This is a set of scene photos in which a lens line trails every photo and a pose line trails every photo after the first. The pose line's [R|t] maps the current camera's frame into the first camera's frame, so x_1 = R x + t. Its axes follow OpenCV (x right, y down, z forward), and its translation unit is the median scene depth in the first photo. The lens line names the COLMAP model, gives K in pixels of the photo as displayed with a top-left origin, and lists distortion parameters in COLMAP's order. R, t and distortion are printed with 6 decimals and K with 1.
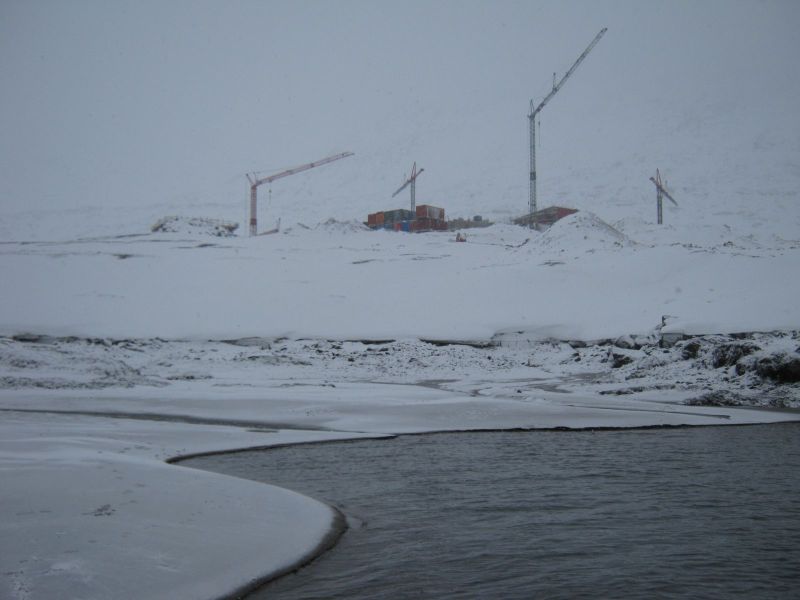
lens RADIAL K [[894.3, 0, 400.3], [0, 894.3, 298.2], [0, 0, 1]] dist [-0.091560, 0.000000]
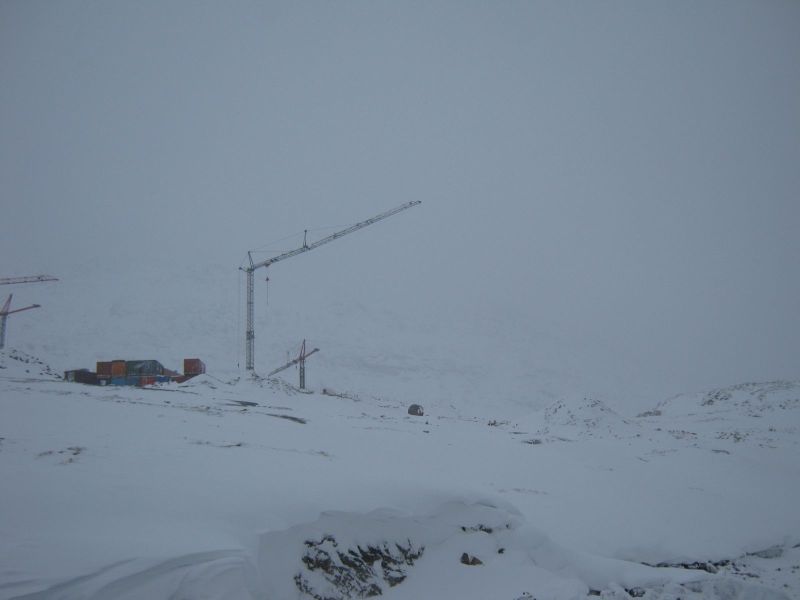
lens RADIAL K [[894.3, 0, 401.4], [0, 894.3, 300.1], [0, 0, 1]] dist [-0.091560, 0.000000]
pose [[0.699530, 0.143632, 0.700019, -0.972770], [-0.015230, 0.982366, -0.186345, -0.019043], [-0.714440, 0.119693, 0.689383, 0.692922]]
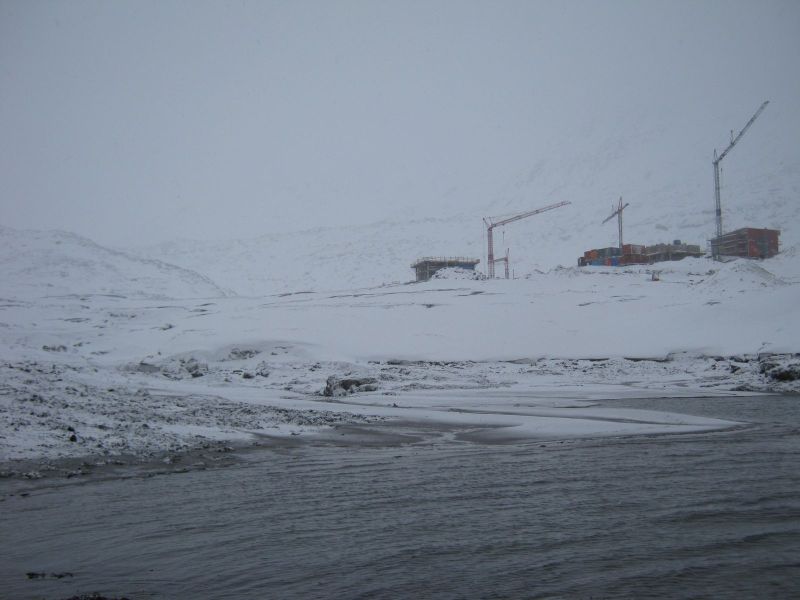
lens RADIAL K [[894.3, 0, 399.7], [0, 894.3, 304.3], [0, 0, 1]] dist [-0.091560, 0.000000]
pose [[0.971483, -0.036346, -0.234308, 0.007172], [0.037365, 0.999302, -0.000088, -0.069922], [0.234147, -0.008669, 0.972163, -0.728390]]
